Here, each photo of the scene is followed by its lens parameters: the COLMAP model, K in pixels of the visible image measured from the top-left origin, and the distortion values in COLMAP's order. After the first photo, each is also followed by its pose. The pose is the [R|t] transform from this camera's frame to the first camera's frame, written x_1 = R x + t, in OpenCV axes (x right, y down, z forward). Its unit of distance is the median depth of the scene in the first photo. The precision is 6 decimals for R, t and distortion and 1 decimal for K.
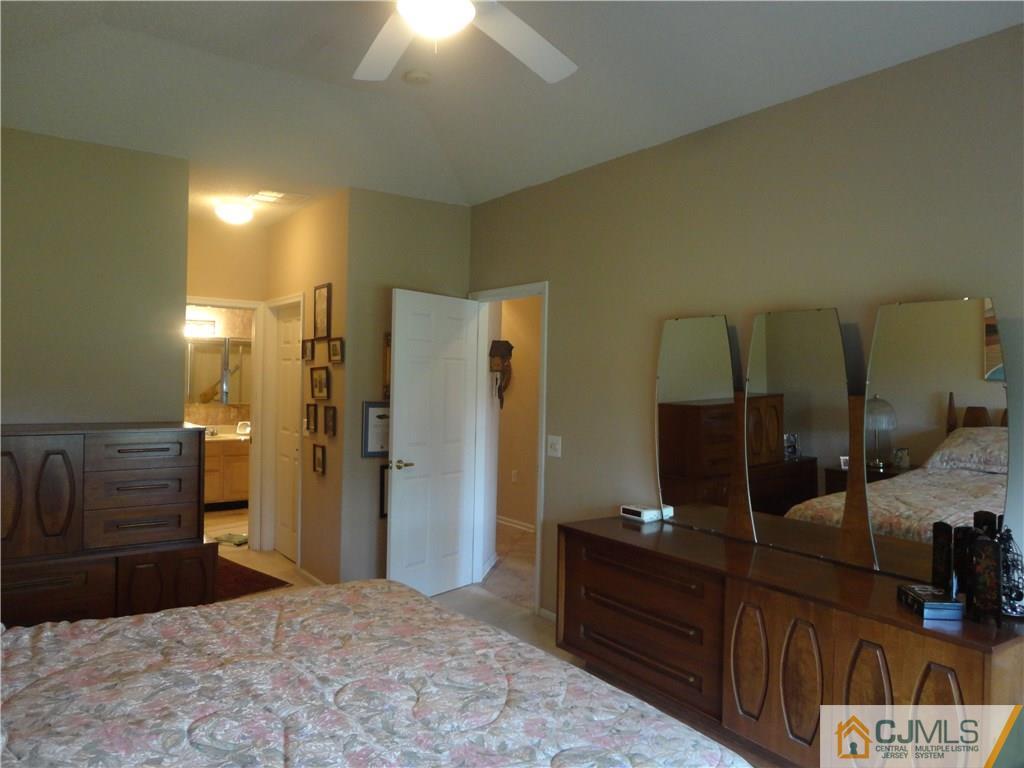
lens RADIAL K [[746.3, 0, 514.6], [0, 746.3, 381.5], [0, 0, 1]] dist [0.003670, -0.008186]
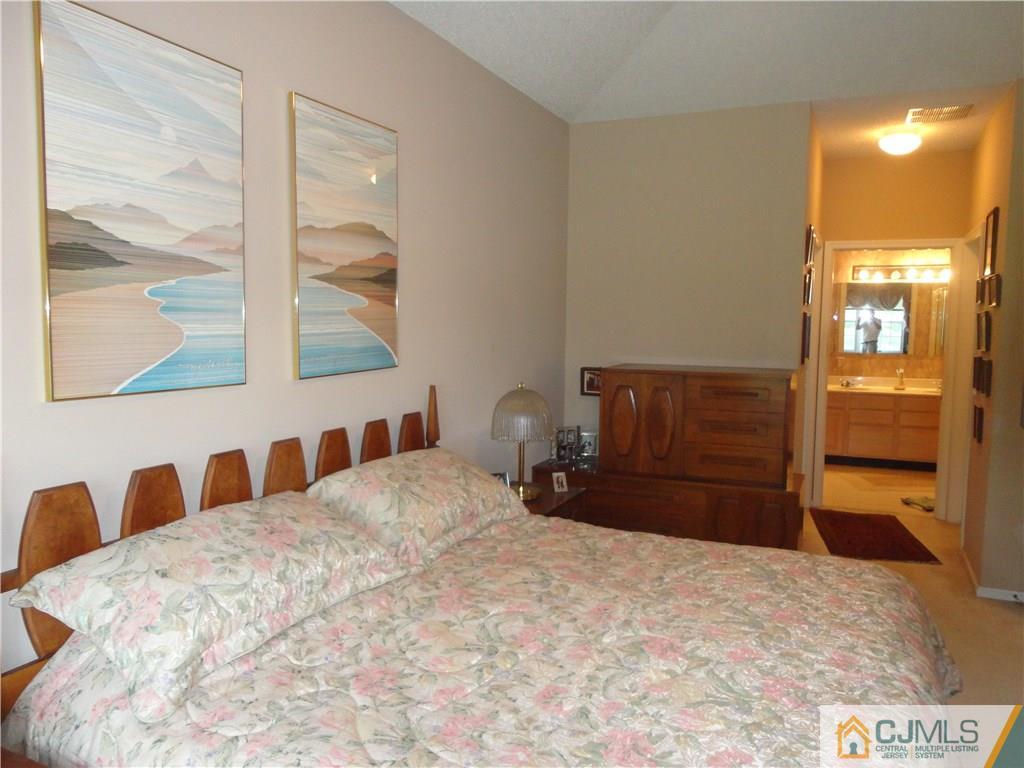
lens RADIAL K [[746.3, 0, 512.2], [0, 746.3, 383.0], [0, 0, 1]] dist [0.003670, -0.008186]
pose [[0.502950, 0.059478, -0.862266, 0.435899], [-0.002649, 0.997731, 0.067277, 0.011274], [0.864311, -0.031553, 0.501966, 0.323090]]
